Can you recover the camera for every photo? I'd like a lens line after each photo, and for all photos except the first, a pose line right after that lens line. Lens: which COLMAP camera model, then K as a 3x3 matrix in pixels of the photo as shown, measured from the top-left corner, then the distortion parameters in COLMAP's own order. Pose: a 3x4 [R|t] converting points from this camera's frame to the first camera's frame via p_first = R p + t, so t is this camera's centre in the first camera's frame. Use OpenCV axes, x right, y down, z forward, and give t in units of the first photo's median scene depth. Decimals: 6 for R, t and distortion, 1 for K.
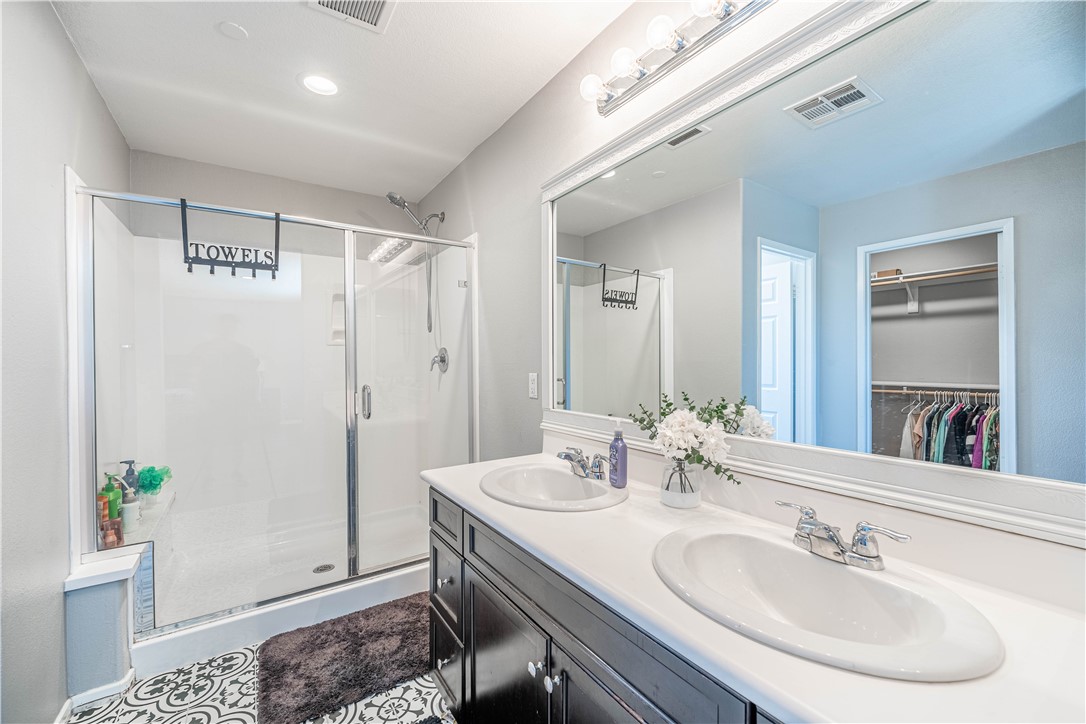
lens RADIAL K [[443.0, 0, 541.1], [0, 443.0, 354.0], [0, 0, 1]] dist [-0.000840, -0.000397]
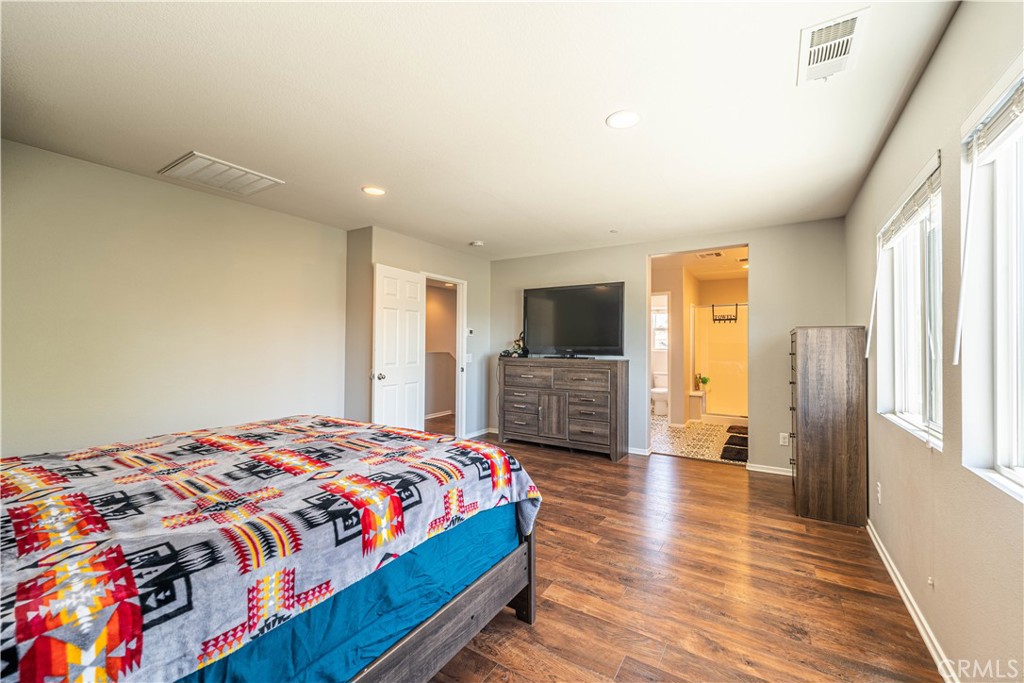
lens RADIAL K [[417.7, 0, 509.8], [0, 417.7, 342.9], [0, 0, 1]] dist [-0.000840, -0.000397]
pose [[0.416308, 0.003650, -0.909216, 1.803198], [-0.007282, 0.999973, 0.000680, 0.002165], [0.909195, 0.006337, 0.416323, -2.171910]]
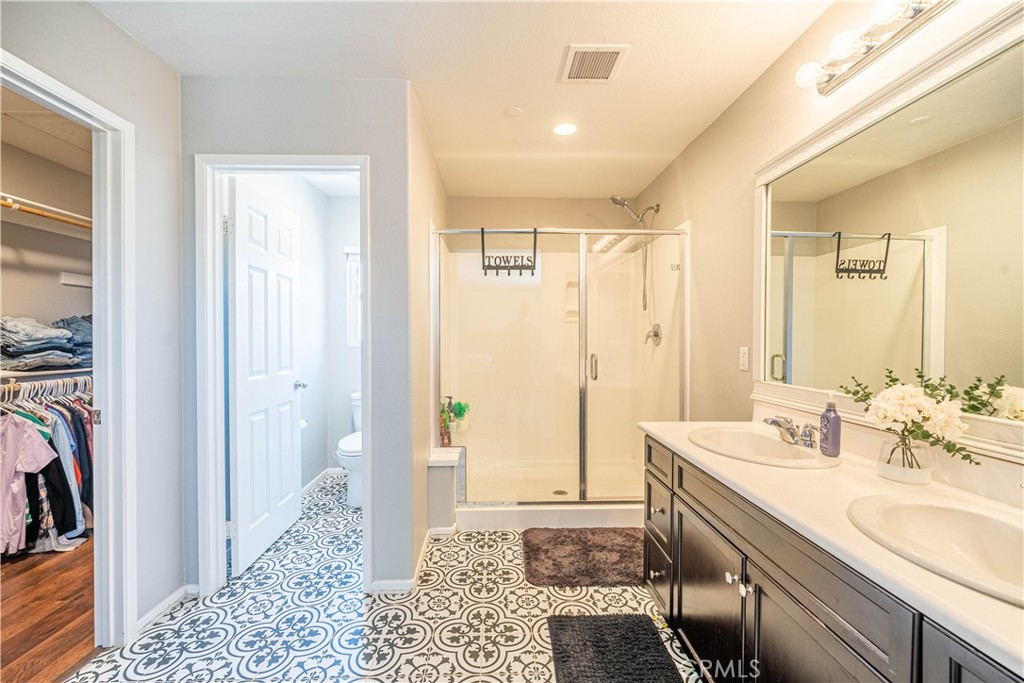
lens RADIAL K [[417.7, 0, 504.9], [0, 417.7, 340.8], [0, 0, 1]] dist [-0.000840, -0.000397]
pose [[0.845937, 0.016471, -0.533028, 0.034419], [-0.002077, 0.999617, 0.027592, 0.001221], [0.533278, -0.022234, 0.845648, -0.185546]]
